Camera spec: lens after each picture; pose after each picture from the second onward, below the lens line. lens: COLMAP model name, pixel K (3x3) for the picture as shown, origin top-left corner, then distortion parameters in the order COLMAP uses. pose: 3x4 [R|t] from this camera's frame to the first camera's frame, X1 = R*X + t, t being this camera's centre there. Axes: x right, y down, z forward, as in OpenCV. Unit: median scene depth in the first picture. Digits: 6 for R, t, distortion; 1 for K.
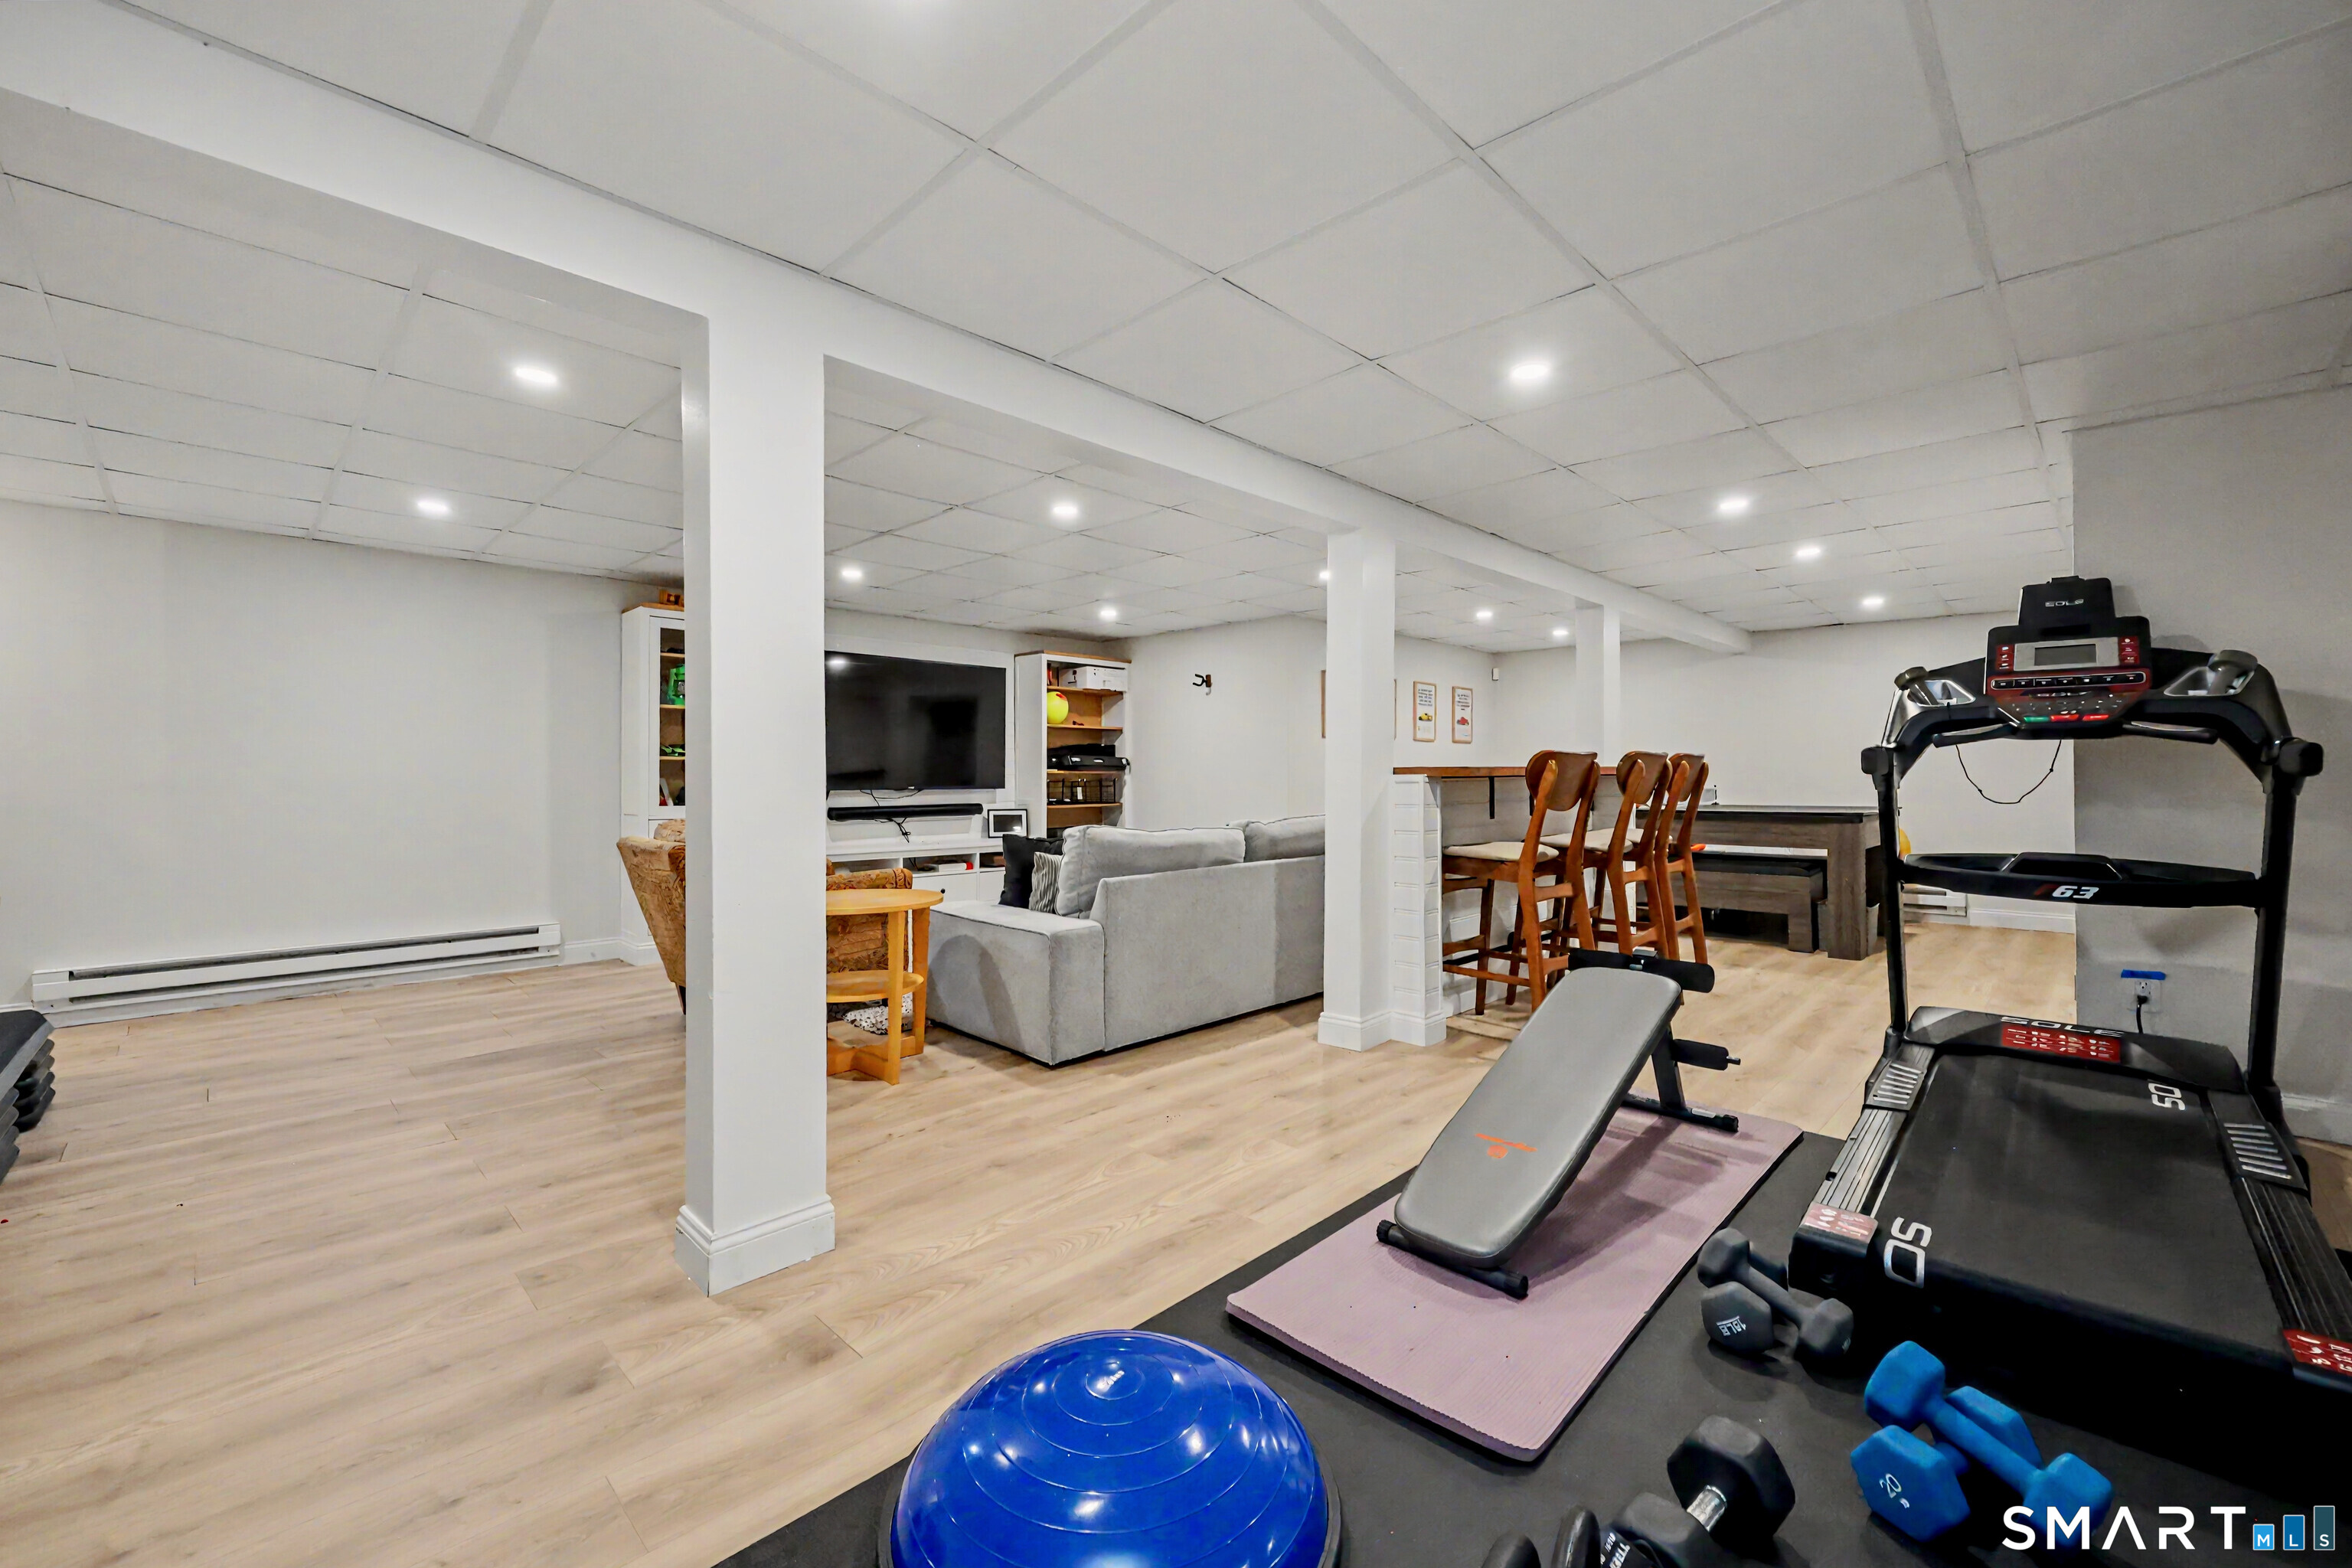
lens RADIAL K [[944.0, 0, 1177.7], [0, 944.0, 776.4], [0, 0, 1]] dist [0.002726, 0.000168]
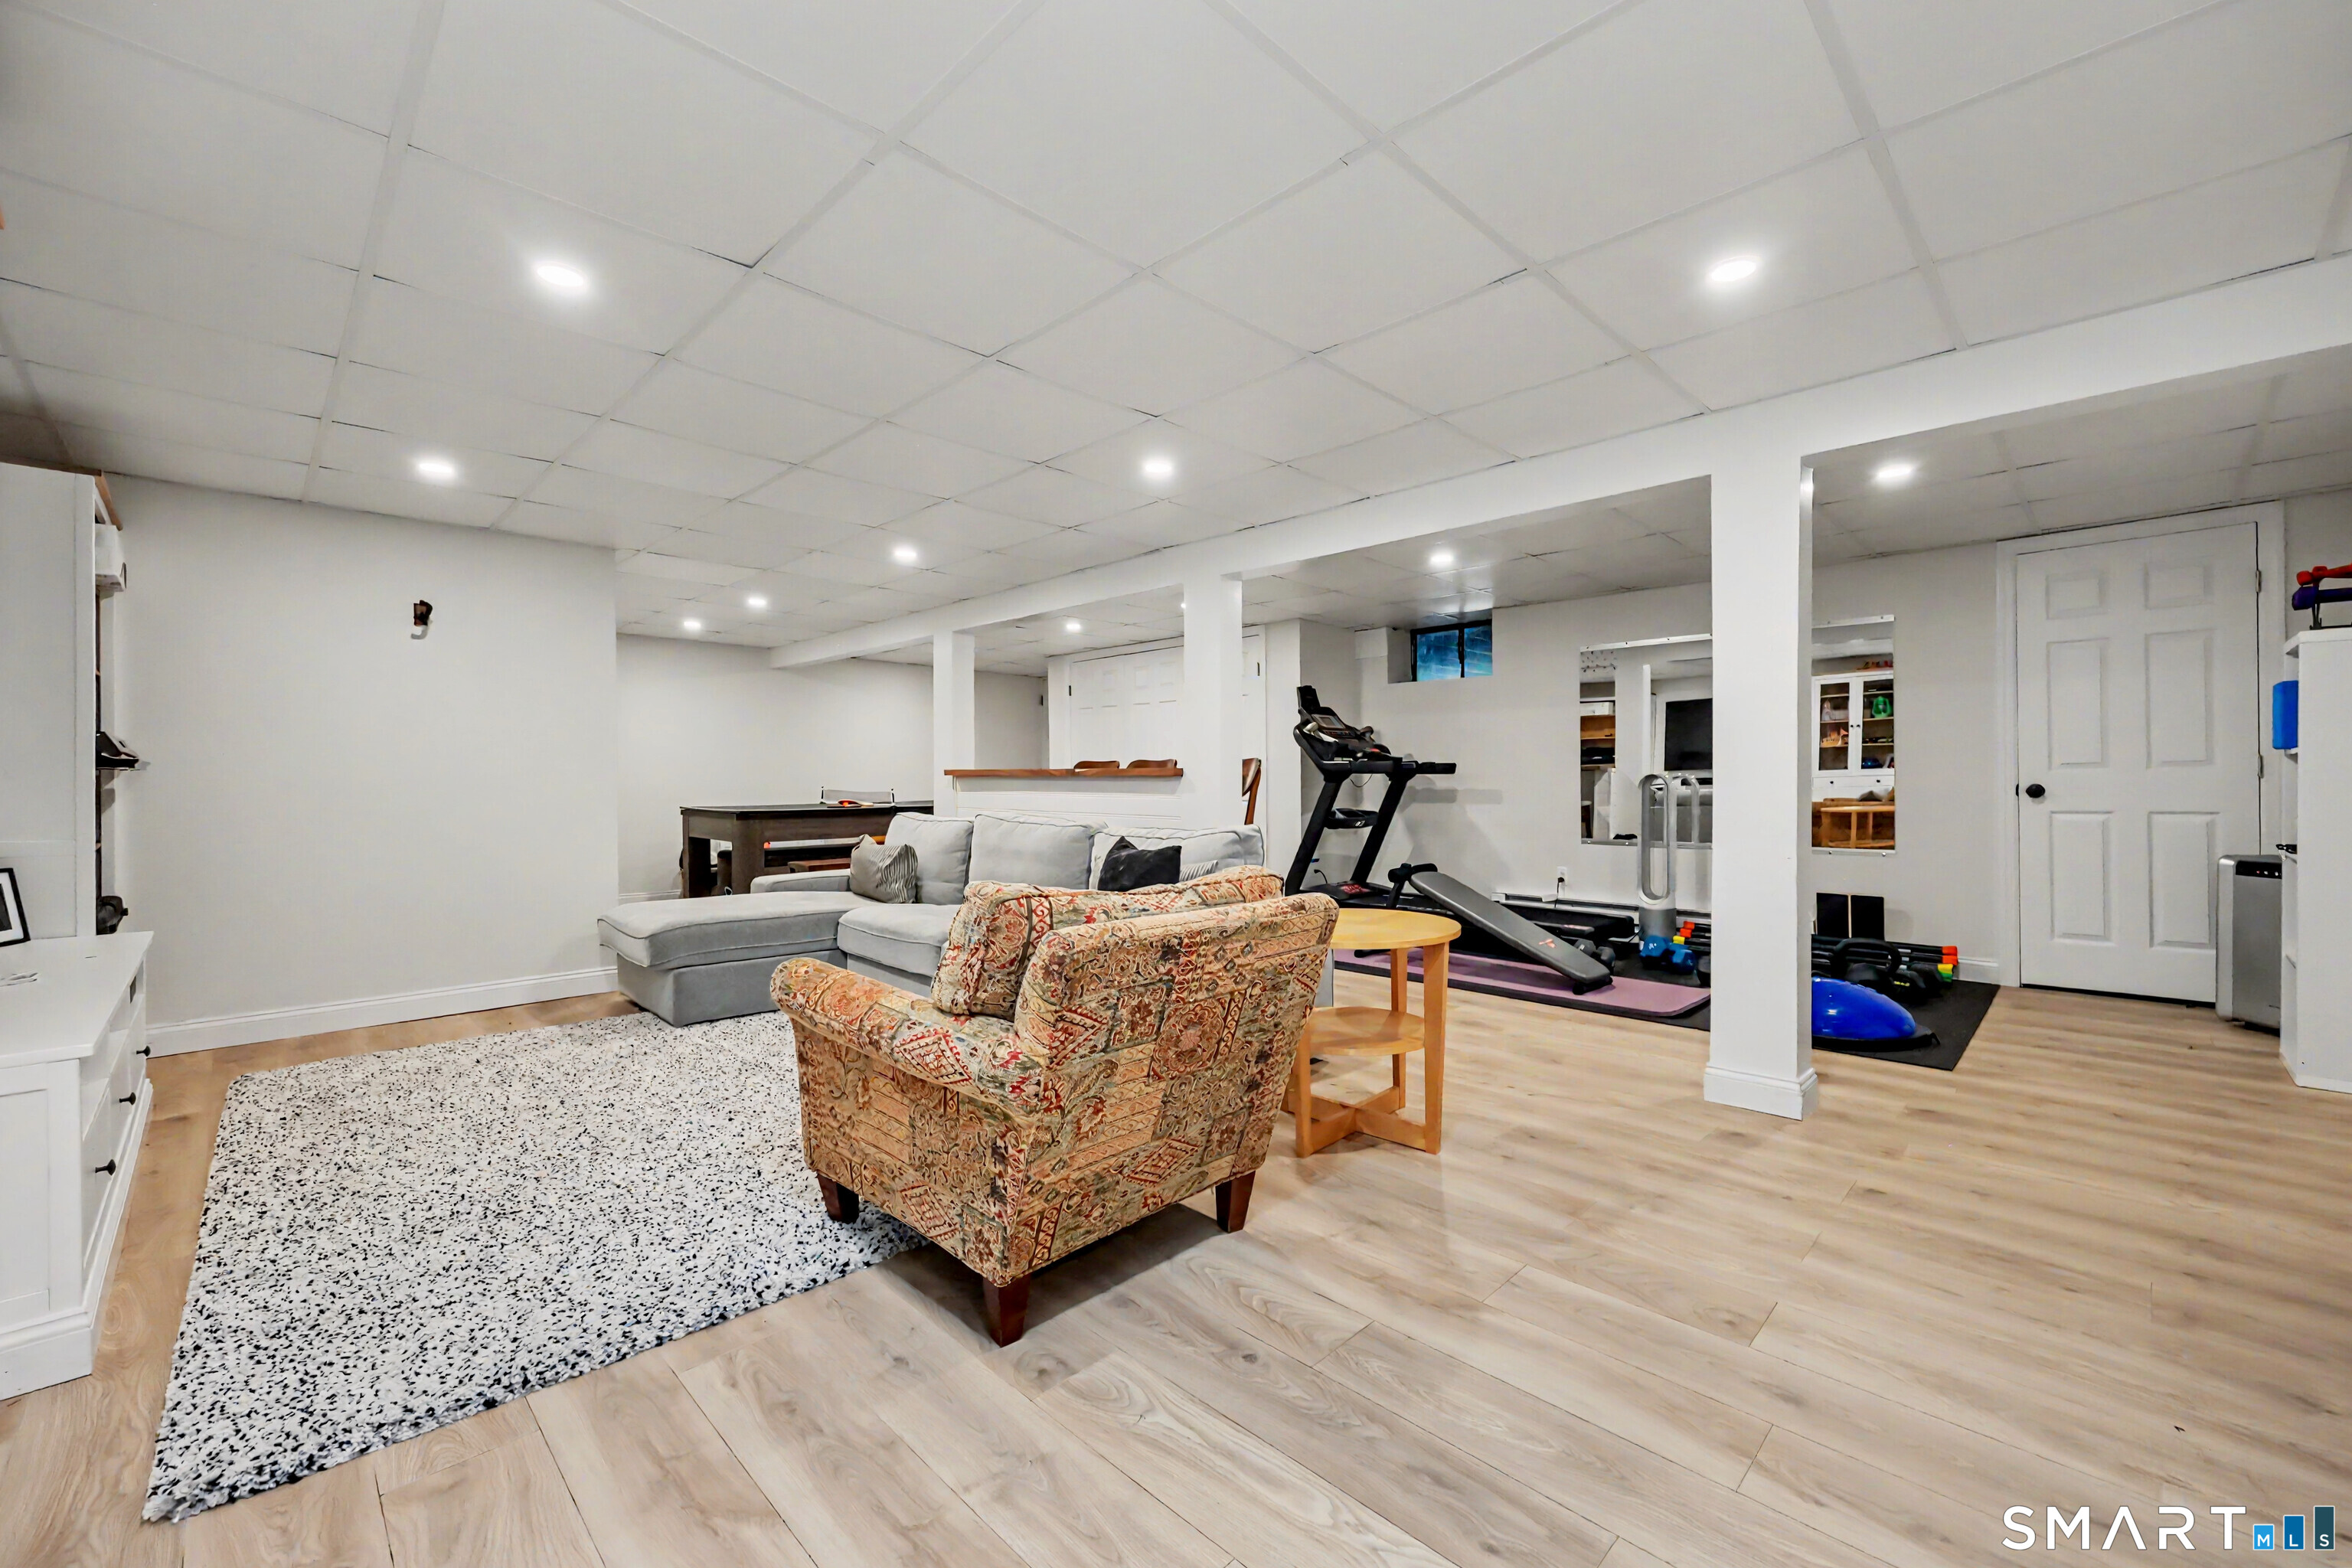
lens RADIAL K [[944.0, 0, 1177.7], [0, 944.0, 776.4], [0, 0, 1]] dist [0.002726, 0.000168]
pose [[0.018778, -0.001087, 0.999823, -1.610154], [0.003815, 0.999992, 0.001015, -0.001833], [-0.999816, 0.003795, 0.018782, 1.569948]]
